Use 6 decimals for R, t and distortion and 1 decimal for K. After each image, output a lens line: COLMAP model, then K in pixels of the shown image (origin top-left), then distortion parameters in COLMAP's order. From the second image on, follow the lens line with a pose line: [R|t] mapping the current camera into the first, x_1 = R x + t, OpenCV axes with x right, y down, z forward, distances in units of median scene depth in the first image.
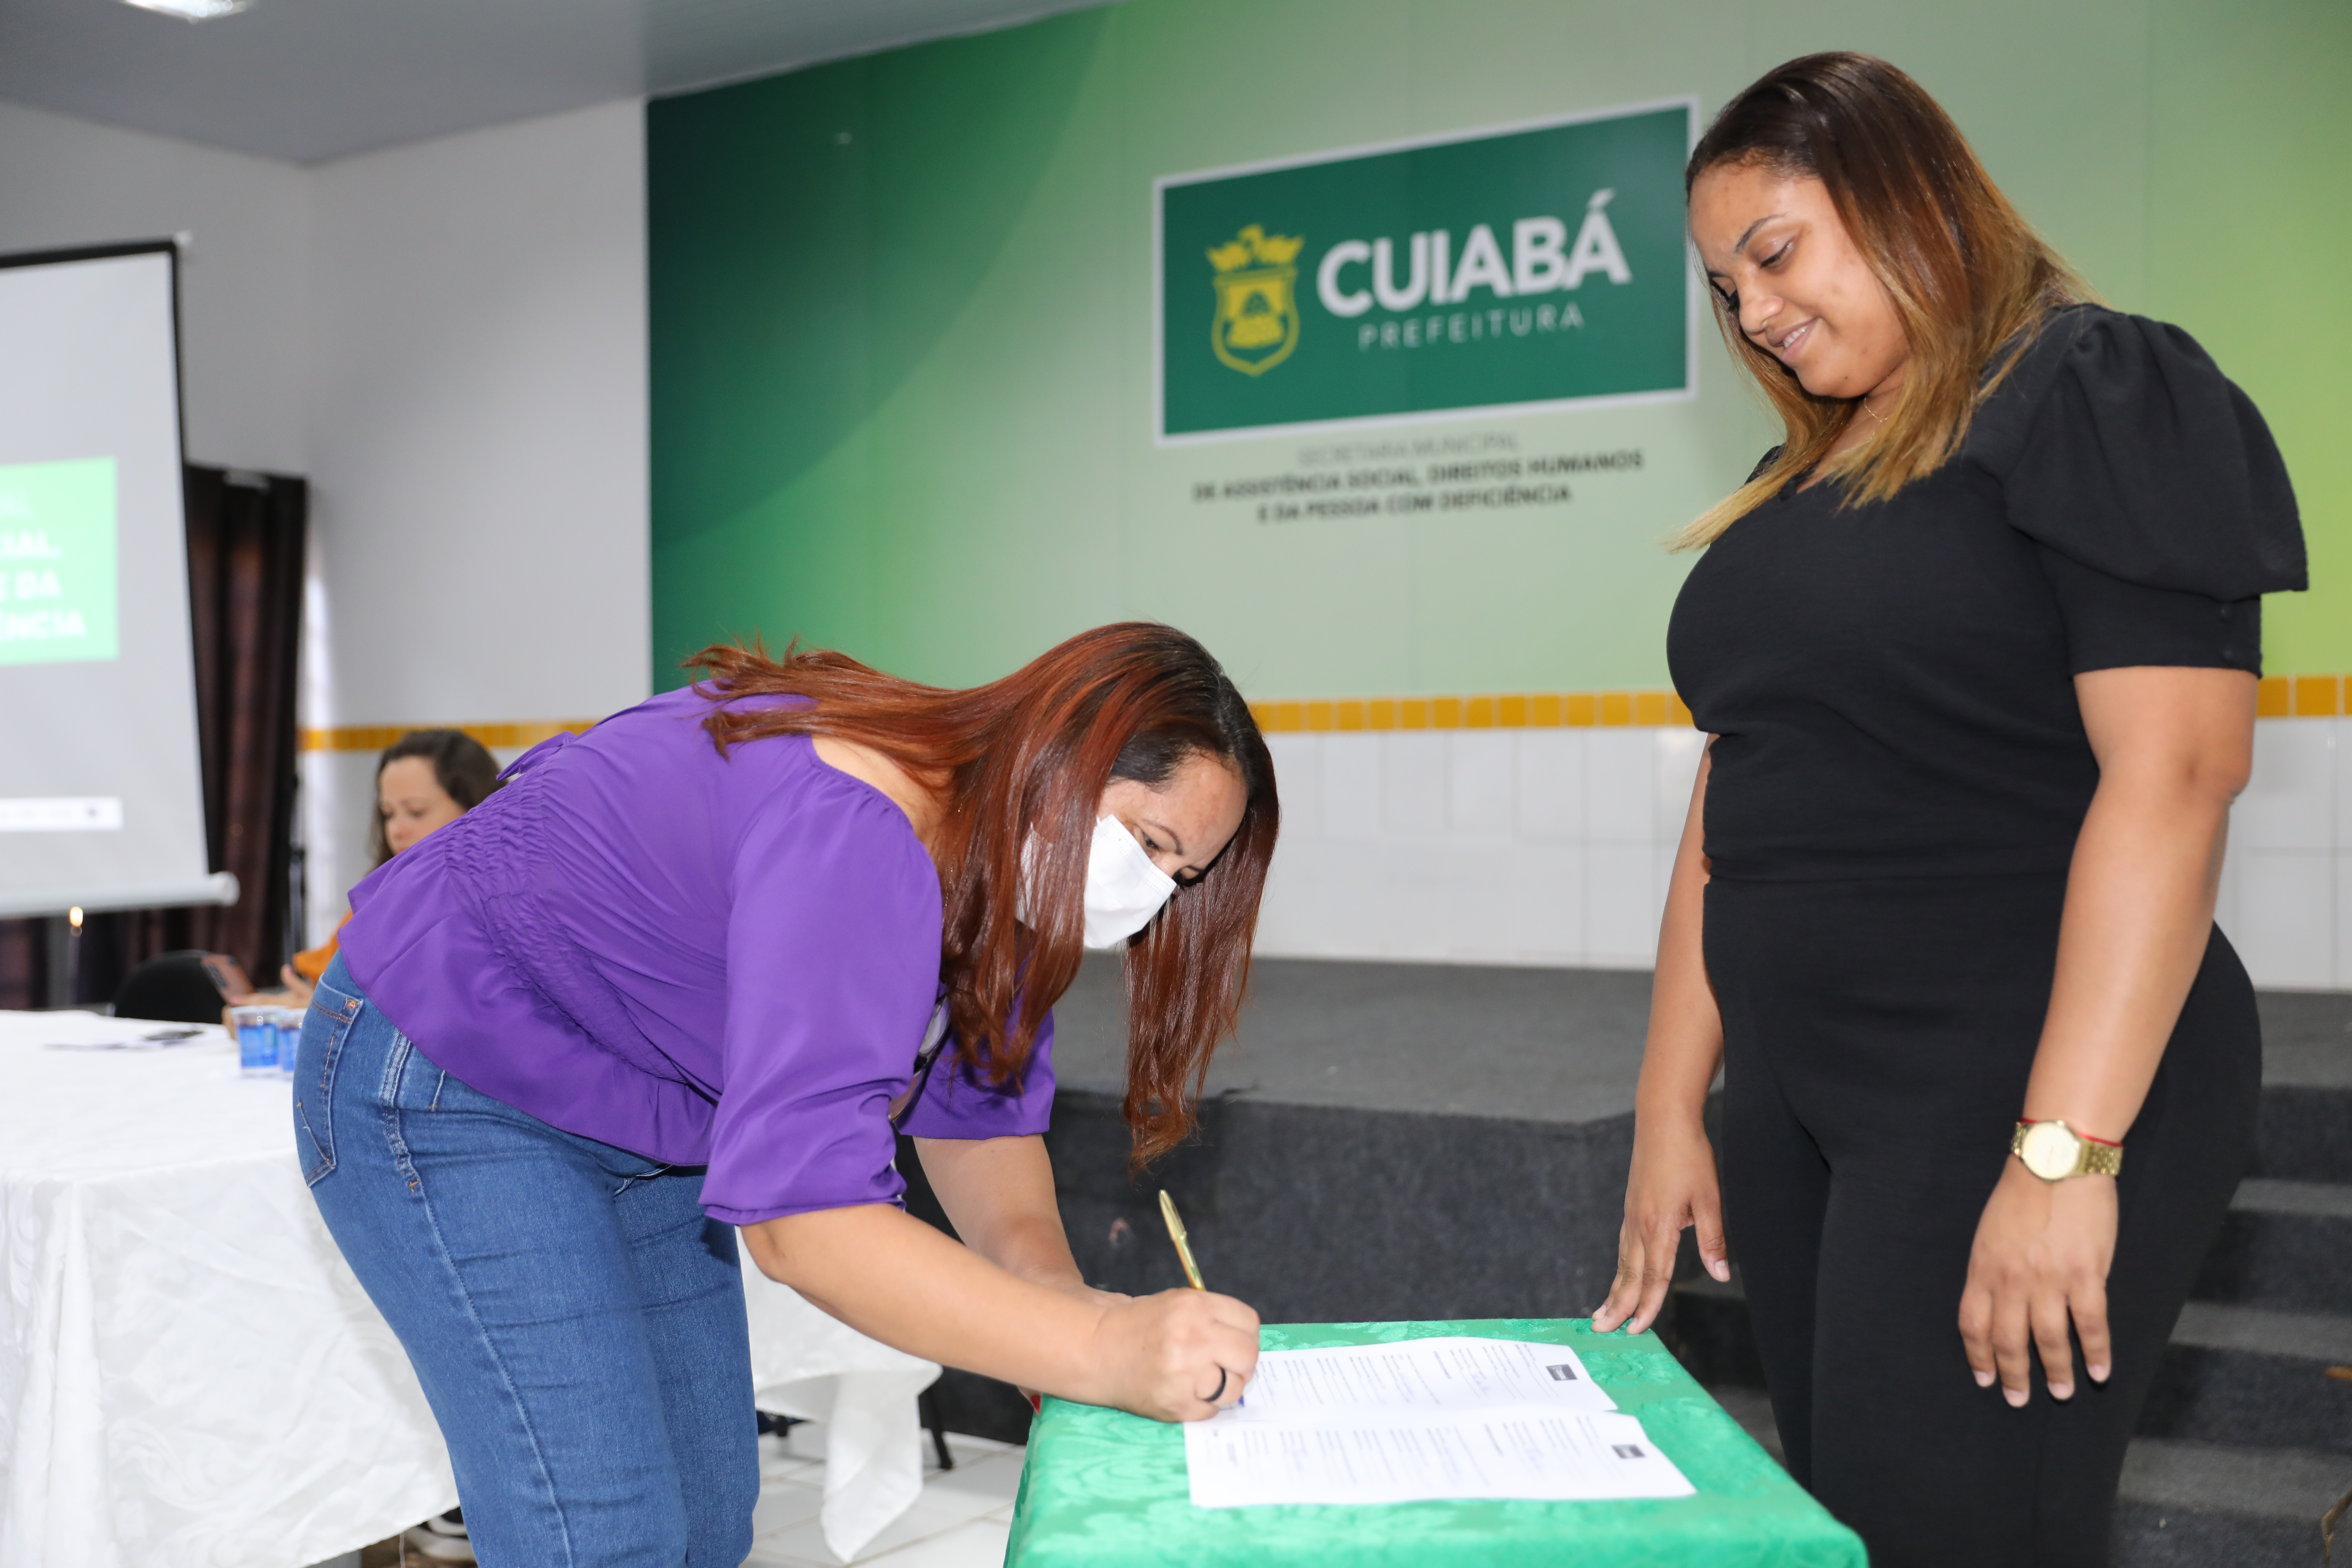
lens RADIAL K [[2661.4, 0, 1170.8], [0, 2661.4, 766.6], [0, 0, 1]] dist [0.074077, 0.000000]
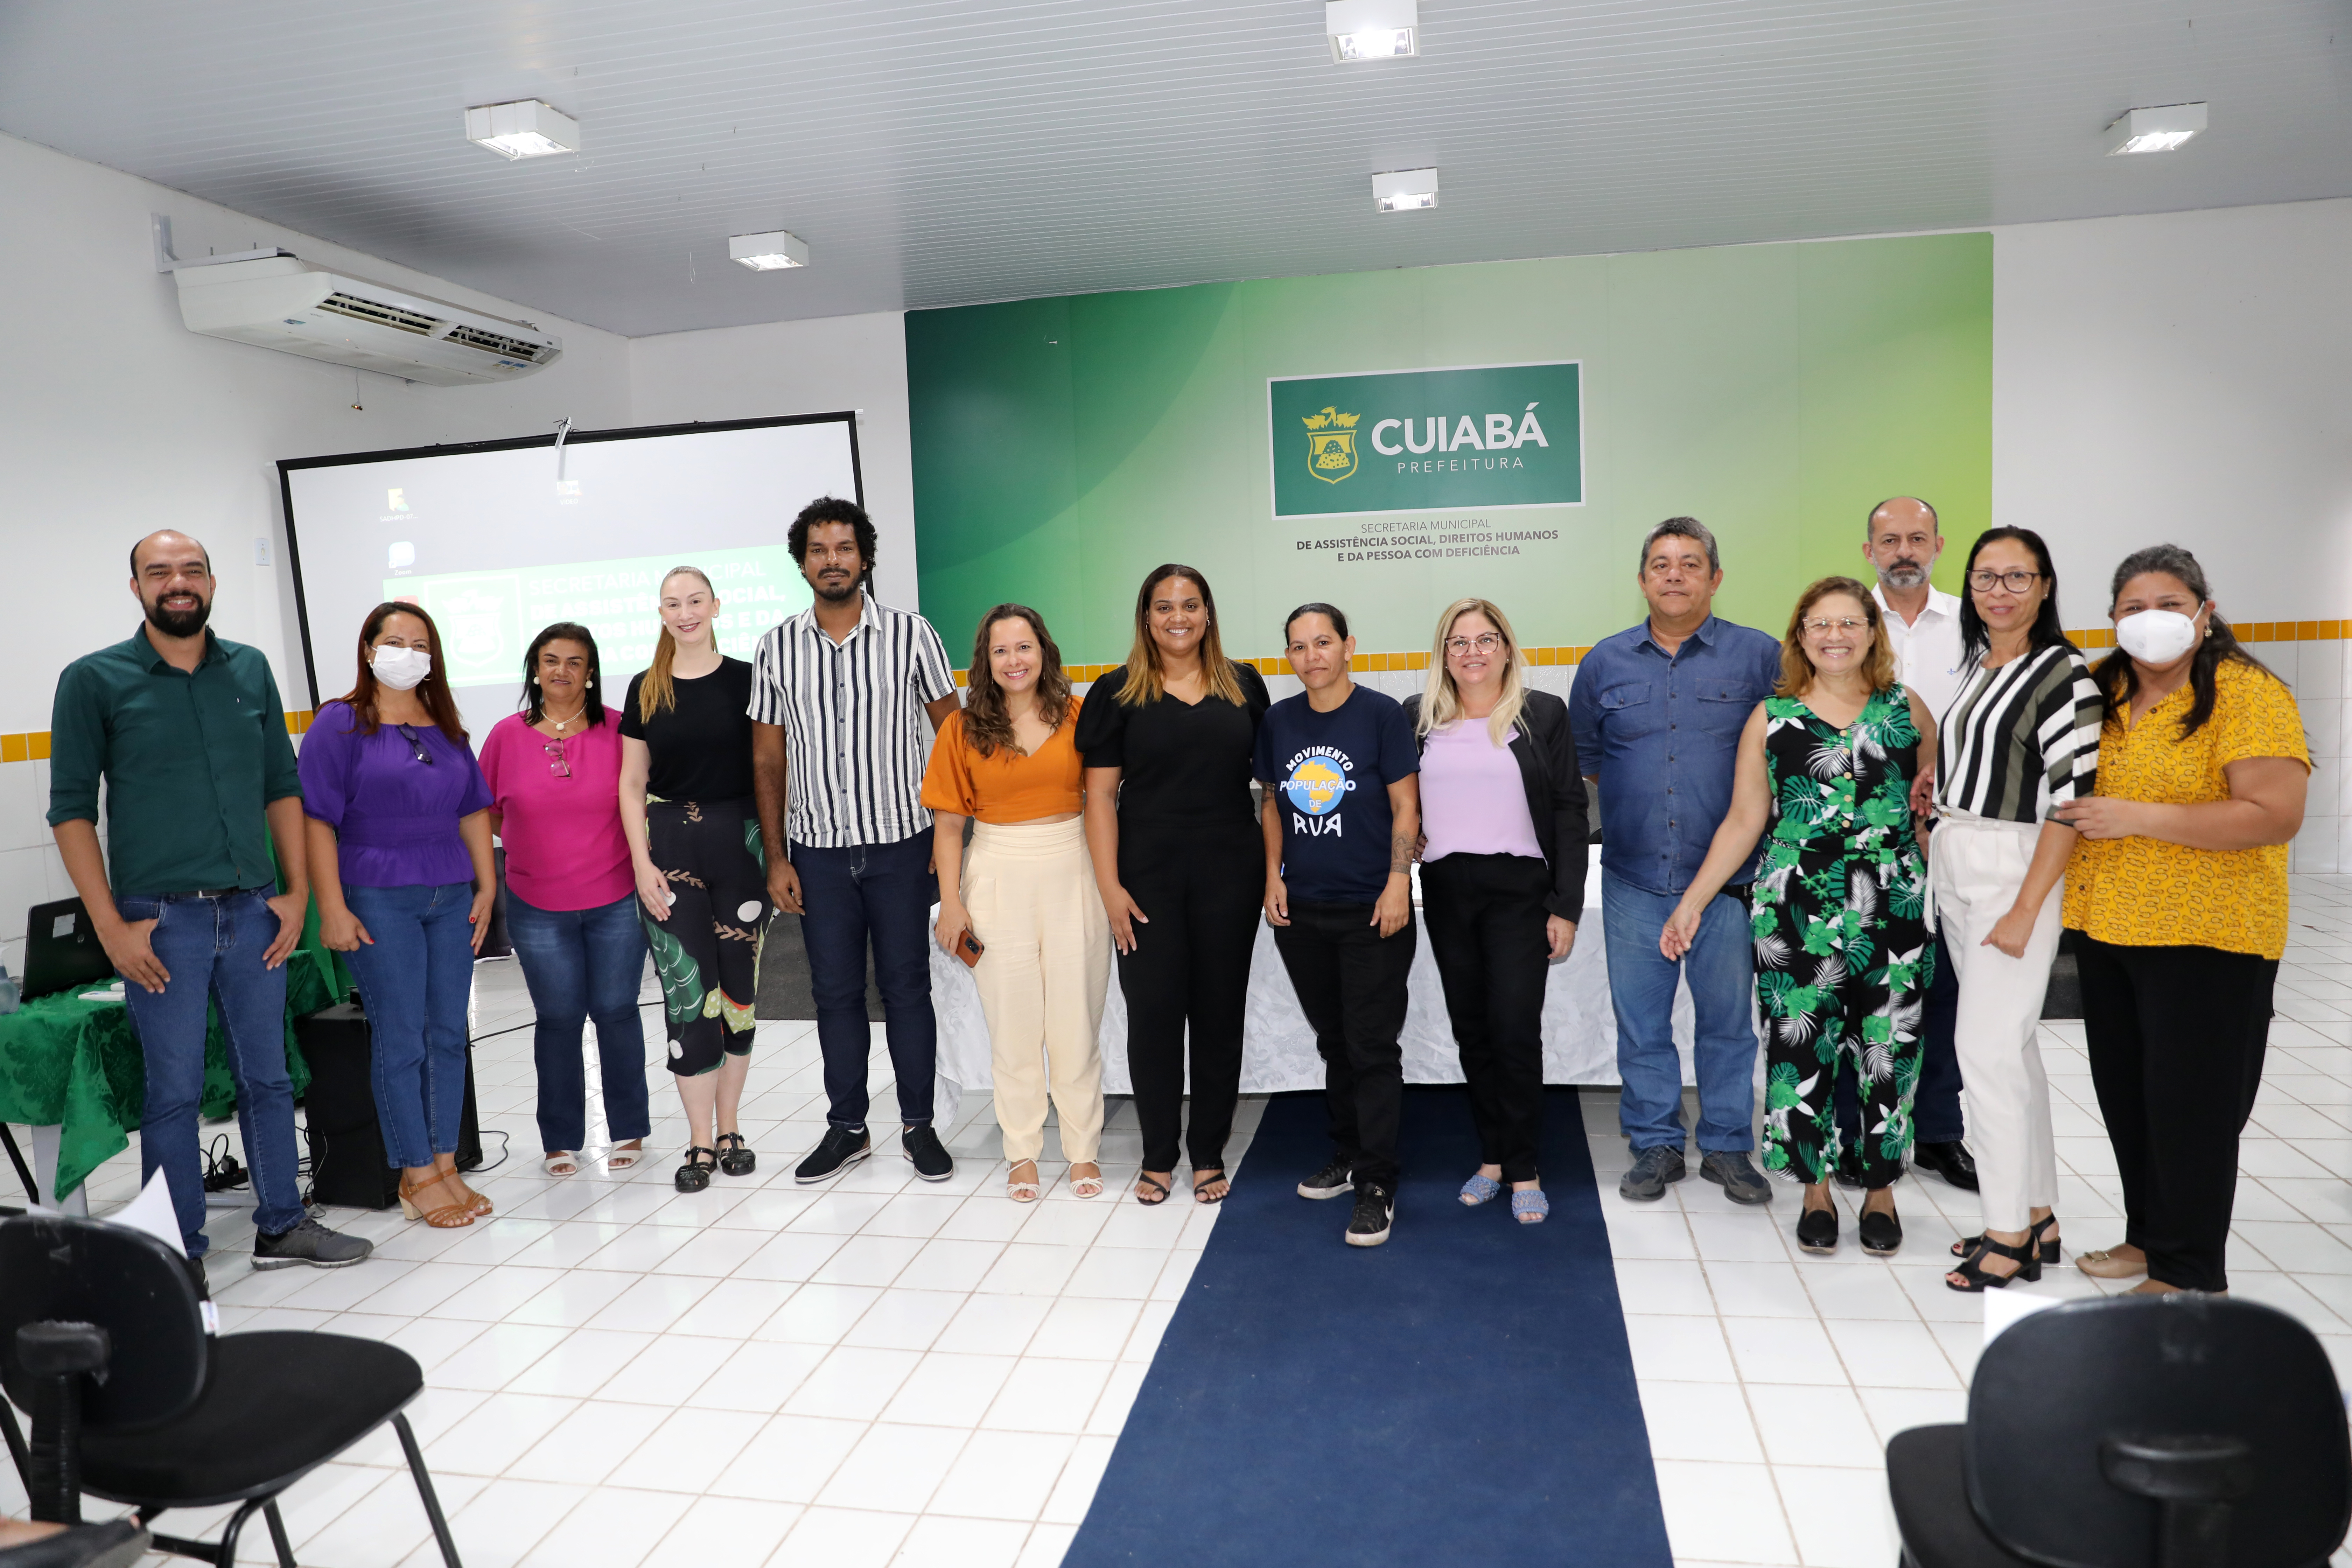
lens RADIAL K [[1601.1, 0, 1174.3], [0, 1601.1, 784.6], [0, 0, 1]] dist [-0.089975, 0.062220]
pose [[0.917418, -0.067995, 0.392072, -0.570681], [0.034466, 0.995168, 0.091940, -0.044520], [-0.396429, -0.070834, 0.915329, -0.018651]]
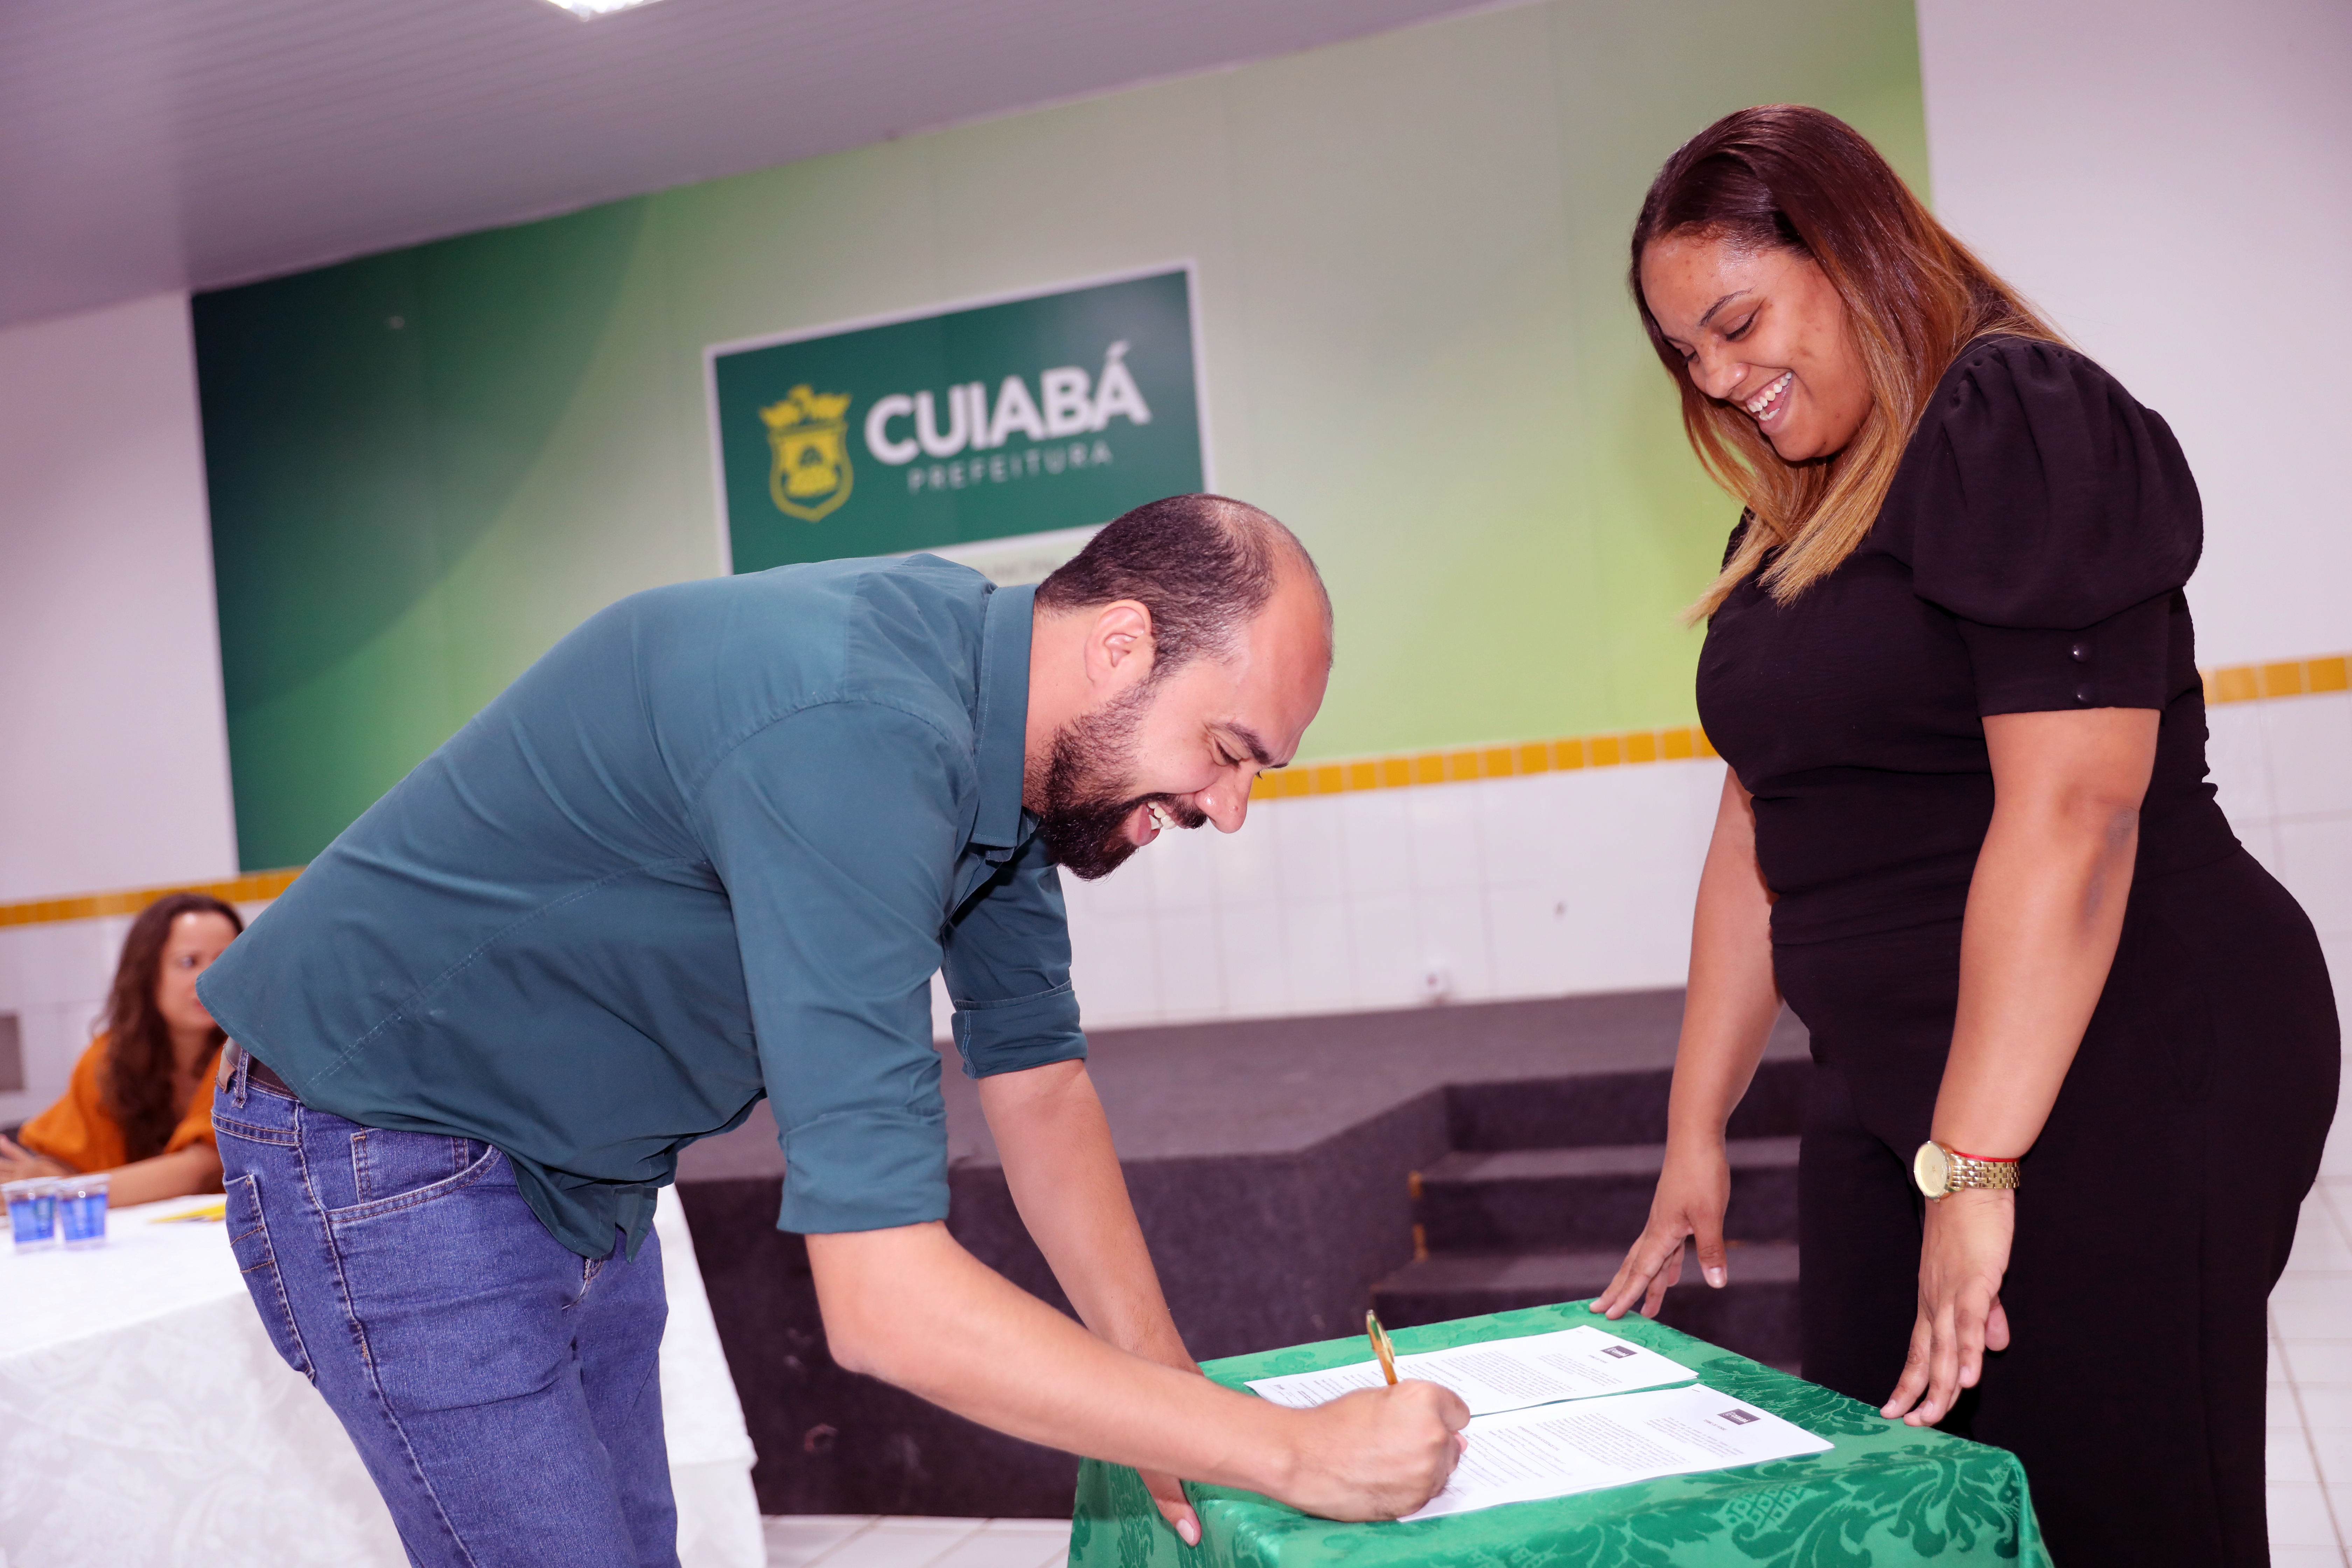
lens RADIAL K [[2360.8, 0, 1163.2], [0, 2360.8, 785.2], [0, 0, 1]] dist [0.030121, 0.000000]
pose [[0.972597, -0.077151, 0.219325, -0.054349], [0.085164, 0.995993, -0.027308, 0.001645], [-0.216340, 0.045238, 0.975270, 0.020778]]
